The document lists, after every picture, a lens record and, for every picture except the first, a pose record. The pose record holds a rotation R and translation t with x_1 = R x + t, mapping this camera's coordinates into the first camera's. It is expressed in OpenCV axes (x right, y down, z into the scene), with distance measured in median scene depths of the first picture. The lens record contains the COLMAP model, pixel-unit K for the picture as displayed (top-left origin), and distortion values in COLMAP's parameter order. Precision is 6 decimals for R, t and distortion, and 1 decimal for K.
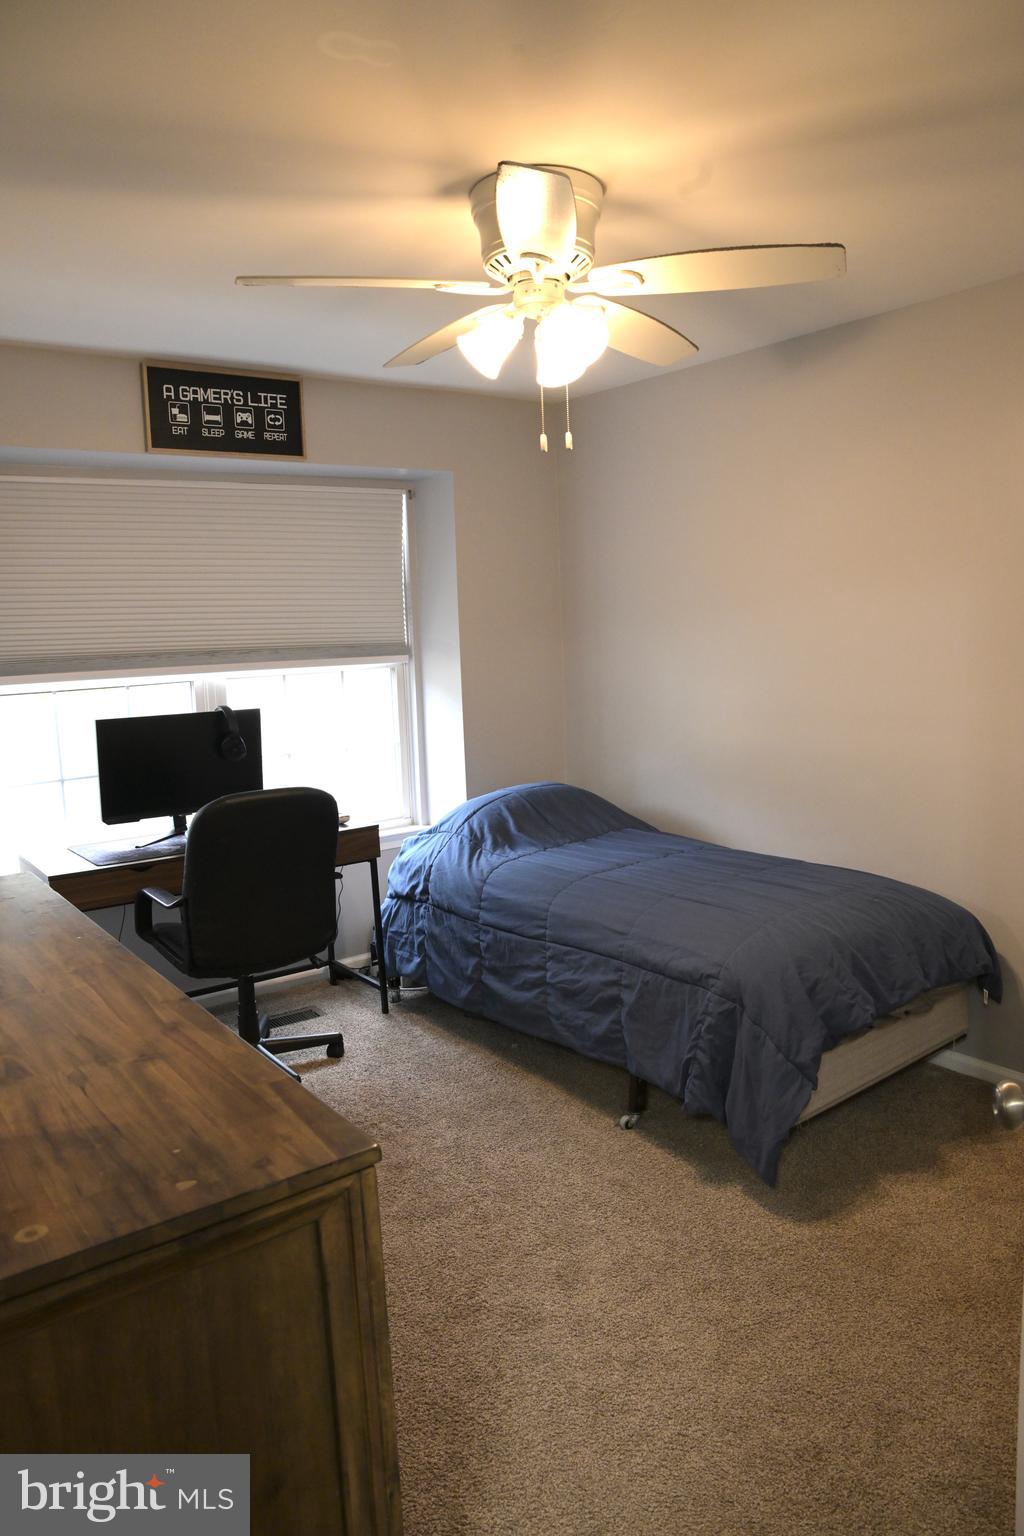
lens RADIAL K [[1042.7, 0, 512.0], [0, 1042.7, 768.0], [0, 0, 1]] dist [-0.107879, 0.077086]
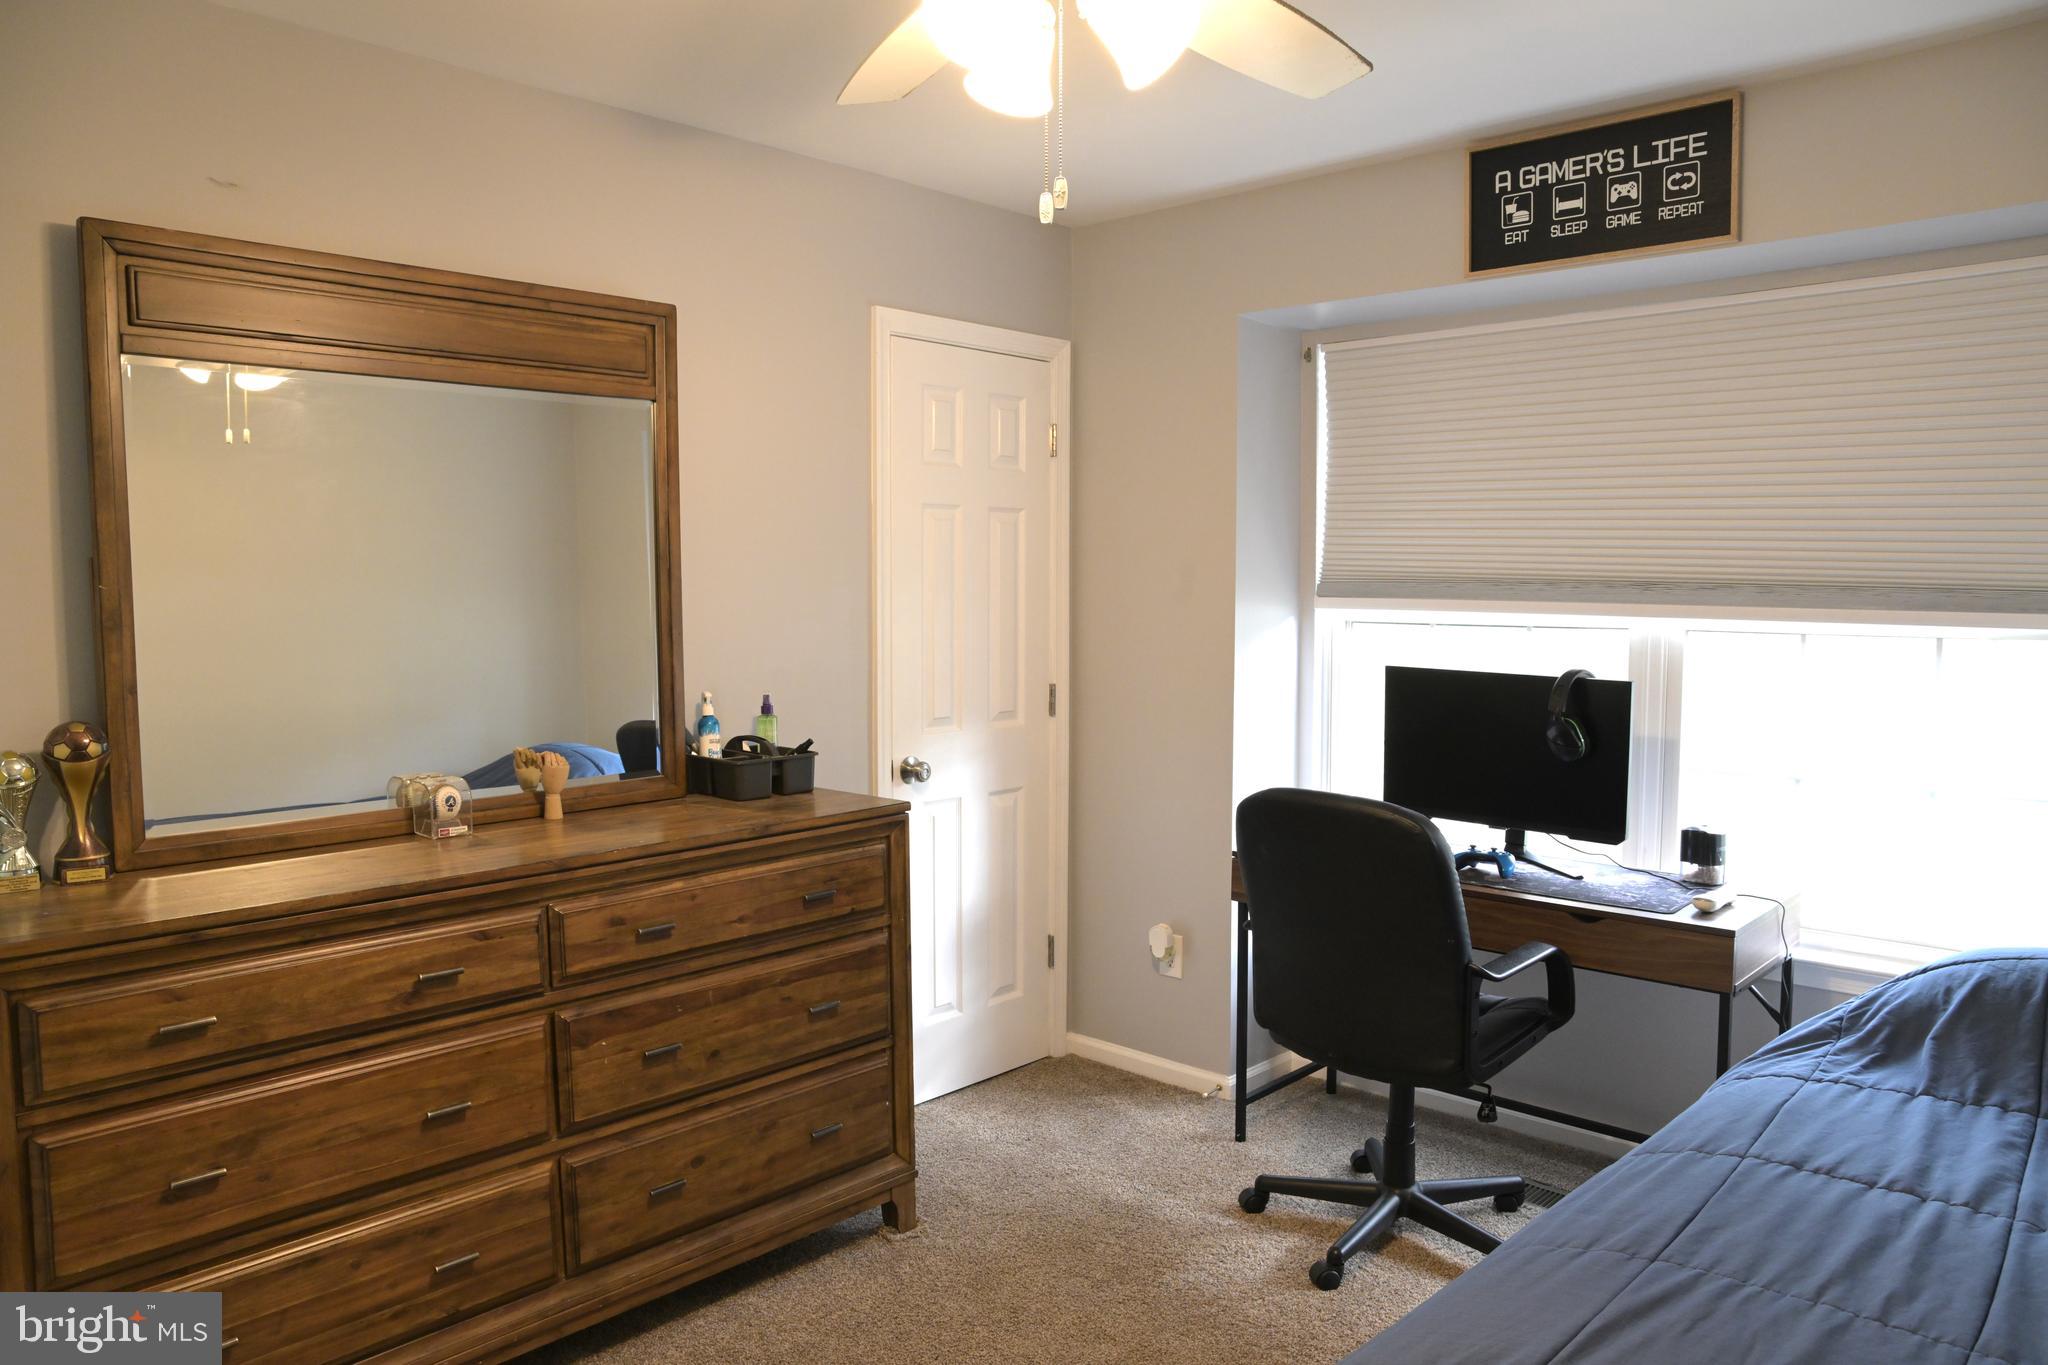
lens RADIAL K [[1390.3, 0, 1024.0], [0, 1390.3, 682.5], [0, 0, 1]] dist [-0.107879, 0.077086]
pose [[0.181903, 0.115241, -0.976540, 0.476216], [-0.139391, 0.986102, 0.090405, -0.084189], [0.973387, 0.119676, 0.195438, 0.545501]]
